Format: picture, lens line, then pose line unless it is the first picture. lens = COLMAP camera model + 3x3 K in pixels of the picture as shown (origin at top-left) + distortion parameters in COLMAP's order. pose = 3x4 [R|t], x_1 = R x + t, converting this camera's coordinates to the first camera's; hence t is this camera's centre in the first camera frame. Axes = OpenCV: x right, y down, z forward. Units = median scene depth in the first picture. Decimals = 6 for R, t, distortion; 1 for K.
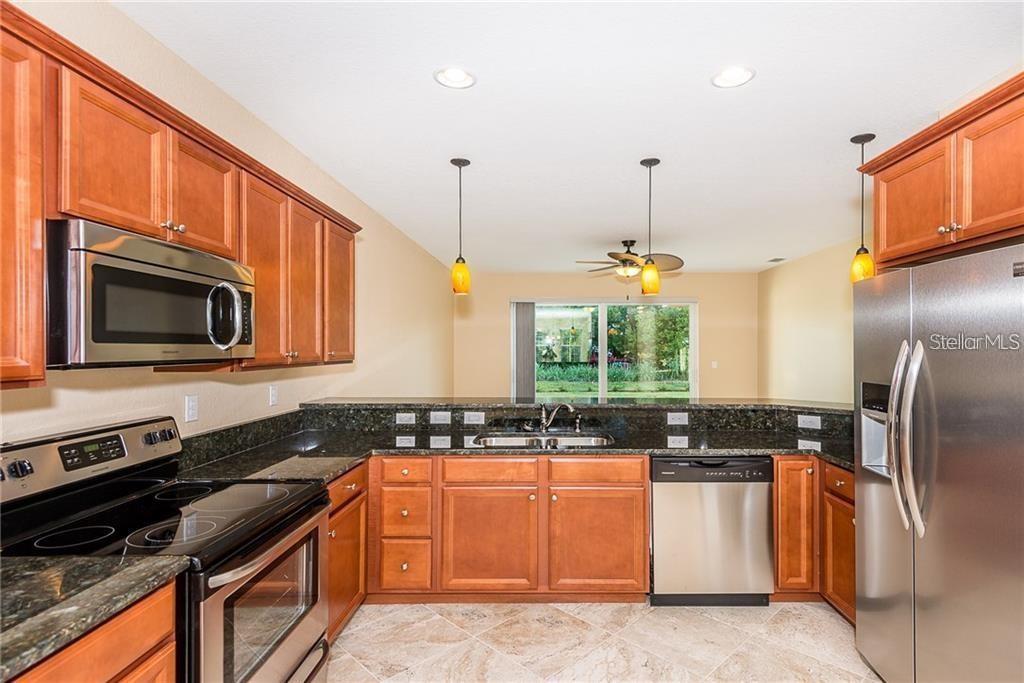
lens RADIAL K [[525.9, 0, 540.3], [0, 525.9, 350.9], [0, 0, 1]] dist [0.032691, -0.000647]
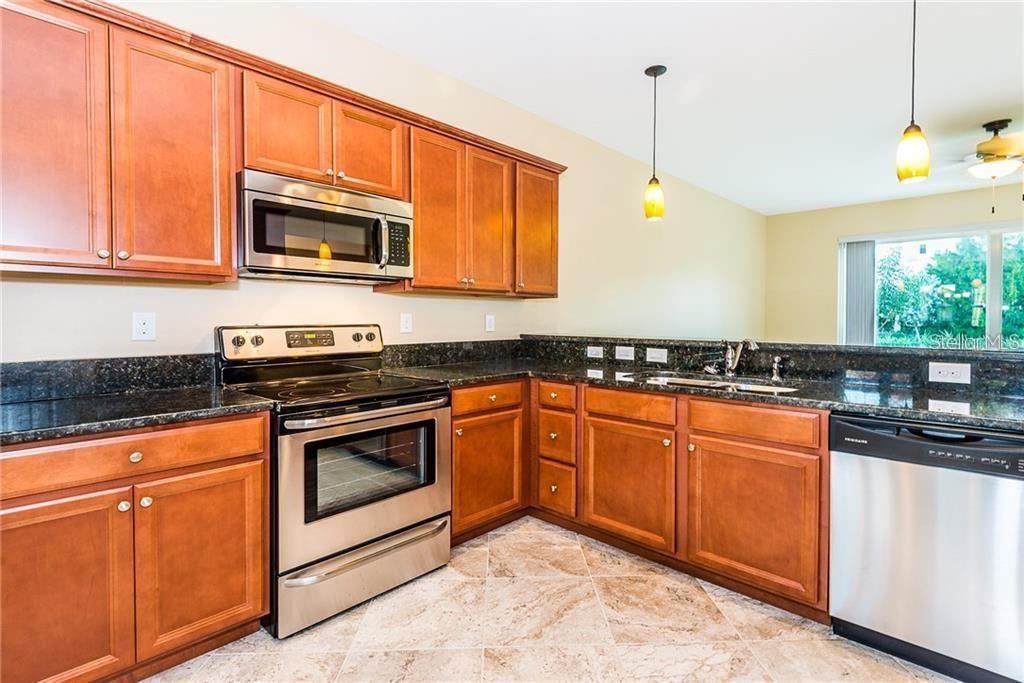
lens RADIAL K [[503.9, 0, 483.3], [0, 503.9, 325.3], [0, 0, 1]] dist [0.027042, -0.000752]
pose [[0.732330, 0.027262, -0.680404, 0.313553], [-0.013738, 0.999586, 0.025264, 0.075182], [0.680811, -0.009154, 0.732402, 0.213828]]
